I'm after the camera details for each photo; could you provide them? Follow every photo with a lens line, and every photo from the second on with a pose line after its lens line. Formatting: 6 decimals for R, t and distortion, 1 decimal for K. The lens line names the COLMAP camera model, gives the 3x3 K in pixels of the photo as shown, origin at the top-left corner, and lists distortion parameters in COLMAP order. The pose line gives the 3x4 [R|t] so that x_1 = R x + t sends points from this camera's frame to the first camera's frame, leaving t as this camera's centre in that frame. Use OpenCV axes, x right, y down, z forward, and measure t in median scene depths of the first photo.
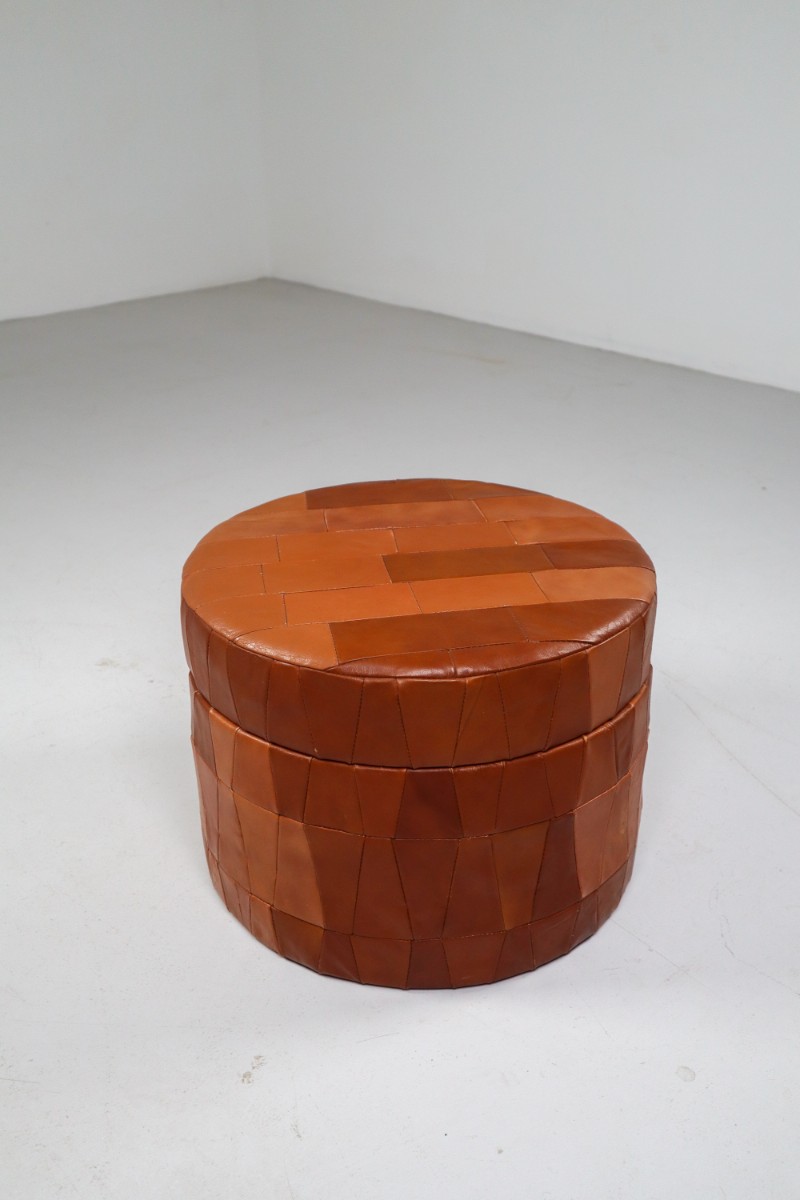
lens RADIAL K [[1170.5, 0, 398.3], [0, 1170.5, 605.7], [0, 0, 1]] dist [0.013810, 0.000000]
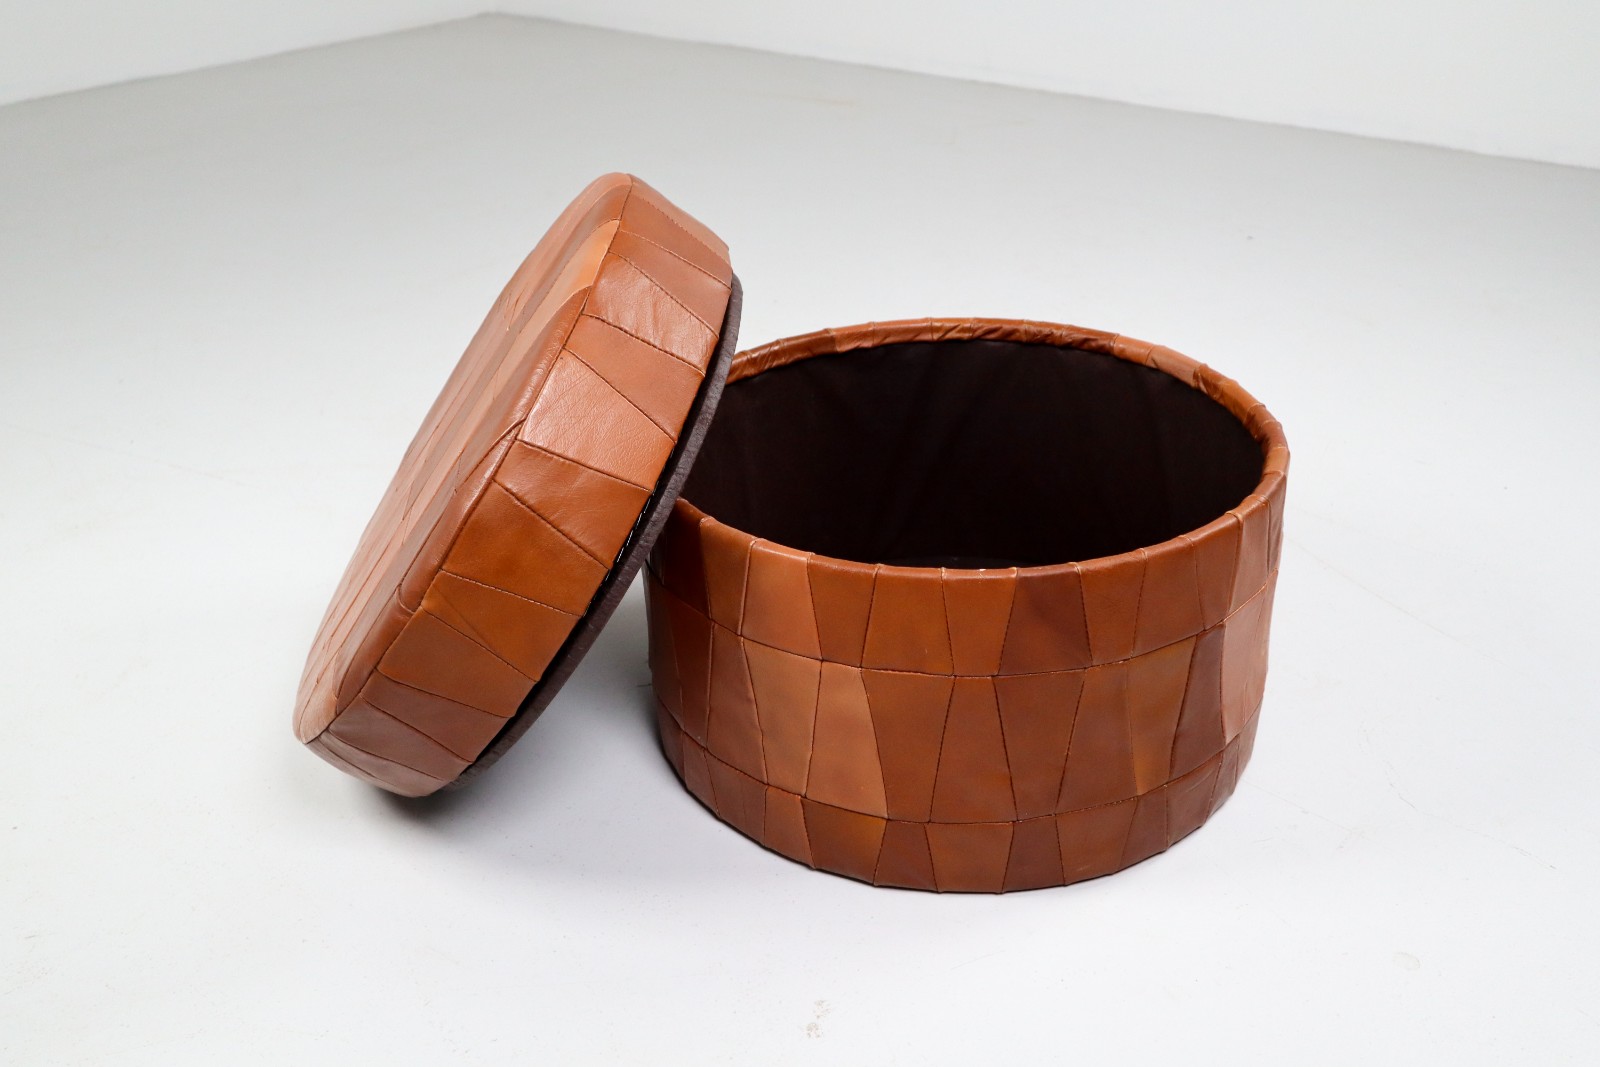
lens RADIAL K [[1560.7, 0, 795.4], [0, 1560.7, 523.6], [0, 0, 1]] dist [0.013810, 0.000000]
pose [[0.991527, -0.073095, 0.107384, -0.207388], [0.070072, 0.997039, 0.031660, 0.063964], [-0.109380, -0.023868, 0.993713, 0.069815]]
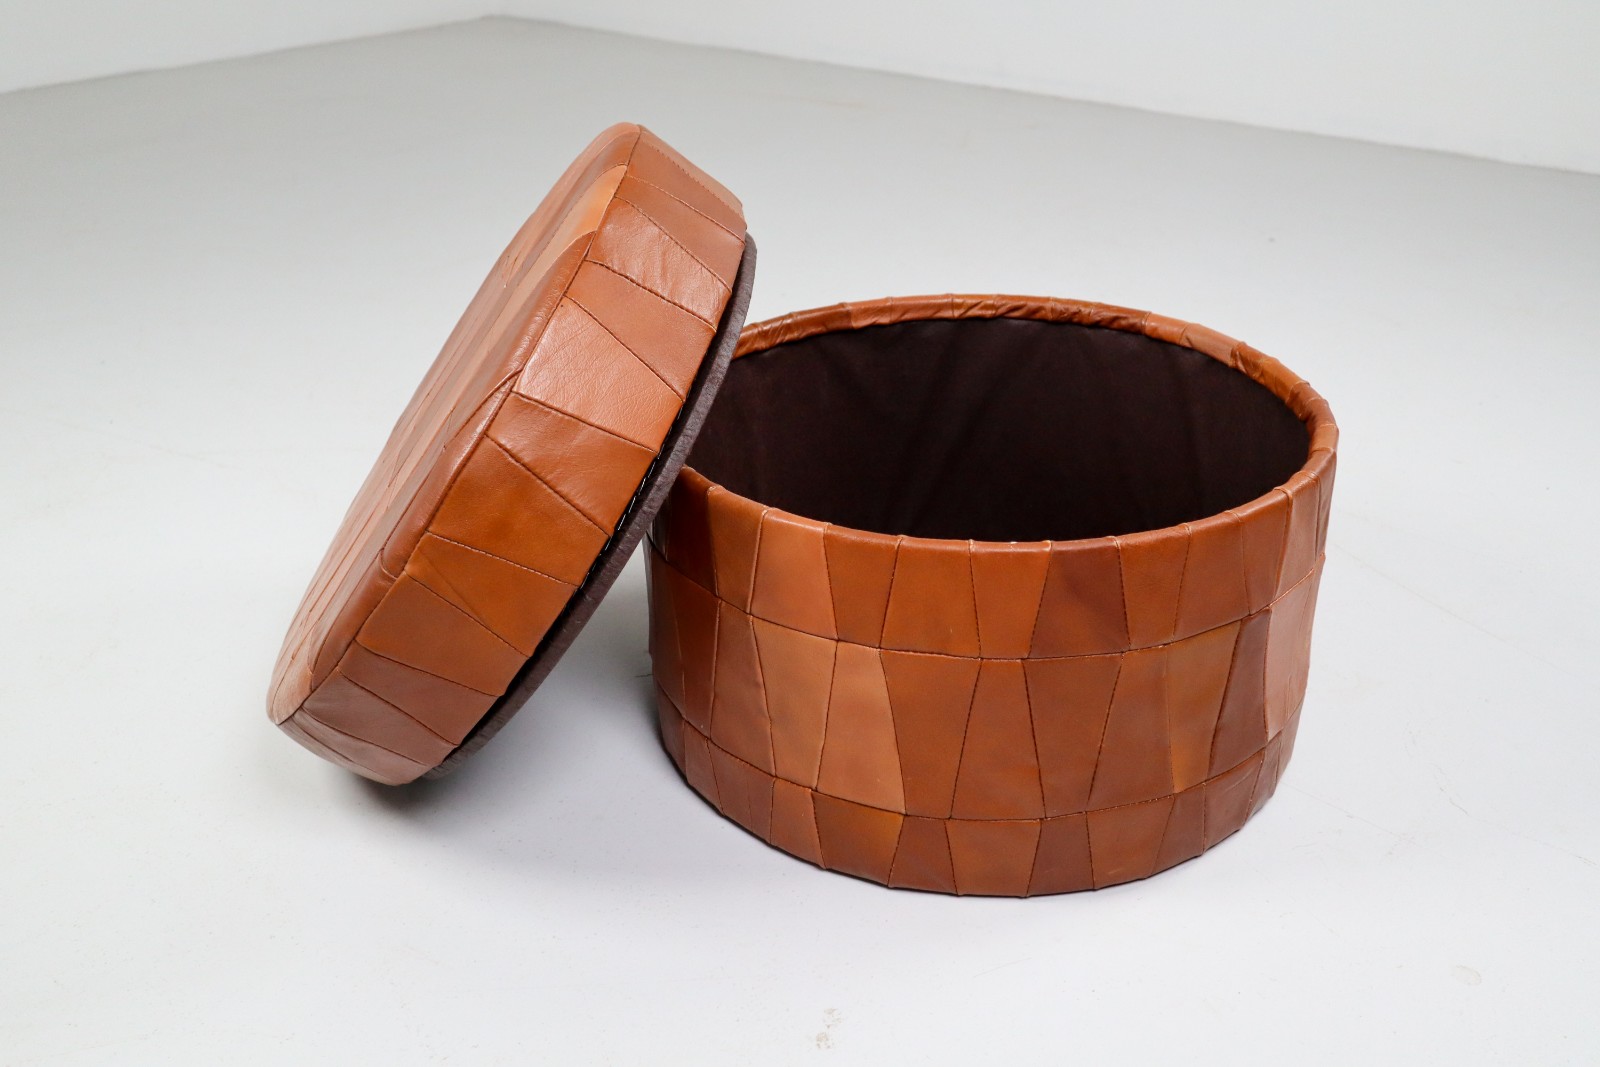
lens RADIAL K [[1560.7, 0, 798.3], [0, 1560.7, 524.6], [0, 0, 1]] dist [0.013810, 0.000000]
pose [[0.992072, -0.056099, 0.112451, -0.212460], [0.054730, 0.998385, 0.015233, 0.097366], [-0.113124, -0.008957, 0.993541, 0.136774]]
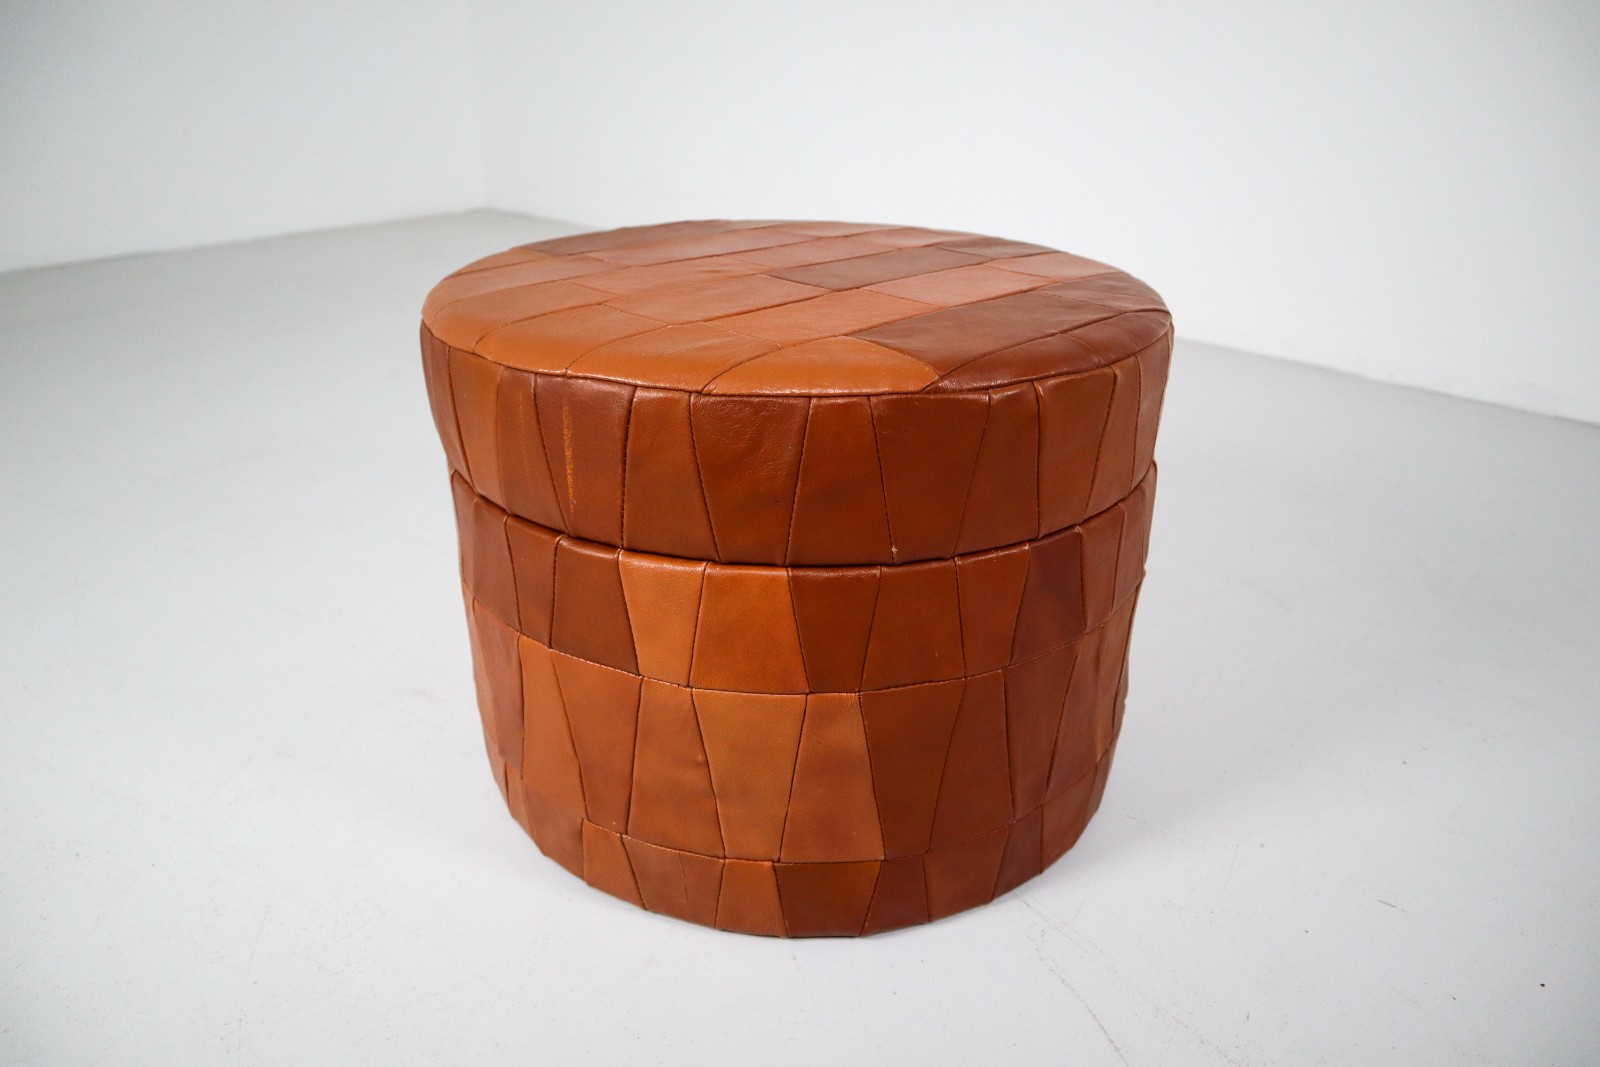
lens RADIAL K [[1079.9, 0, 796.1], [0, 1079.9, 549.8], [0, 0, 1]] dist [-0.041985, 0.002428]
pose [[0.828860, -0.221371, 0.513796, -0.352827], [0.224877, 0.972757, 0.056343, 0.077126], [-0.512272, 0.068840, 0.856060, 0.534556]]
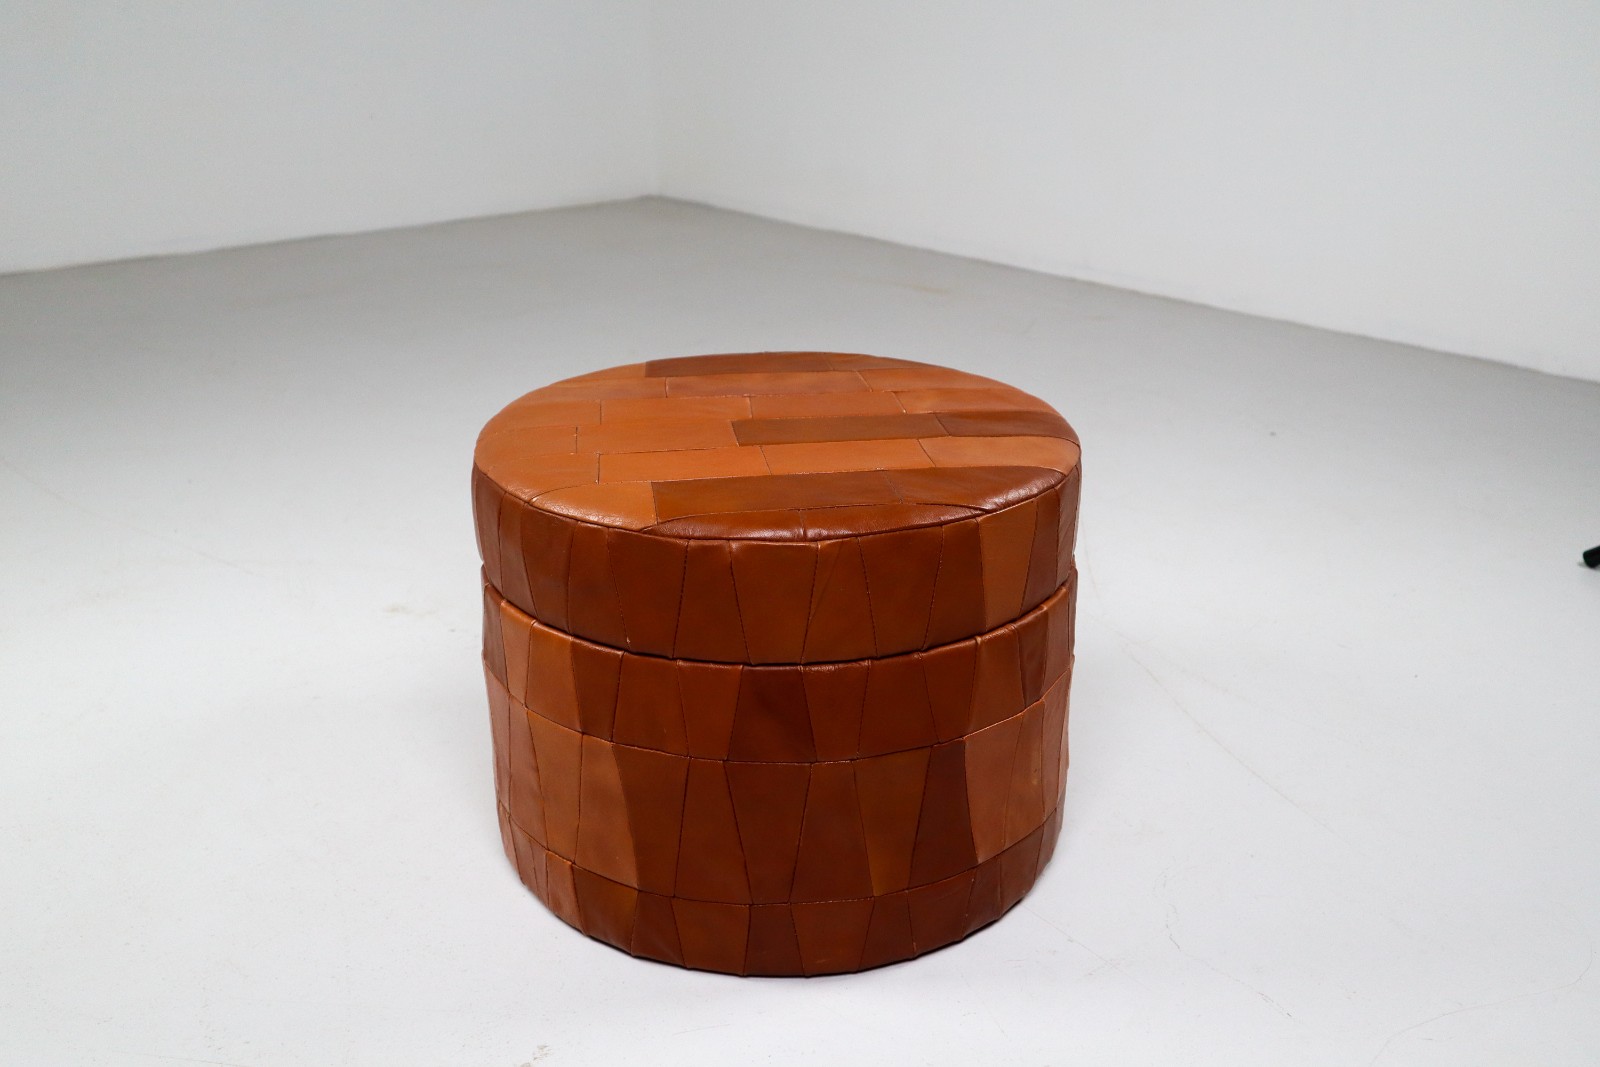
lens RADIAL K [[1560.7, 0, 795.3], [0, 1560.7, 543.6], [0, 0, 1]] dist [0.013810, 0.000000]
pose [[0.999415, 0.020517, -0.027346, 0.062989], [-0.022726, 0.996283, -0.083087, 0.132877], [0.025539, 0.083660, 0.996167, -0.035205]]
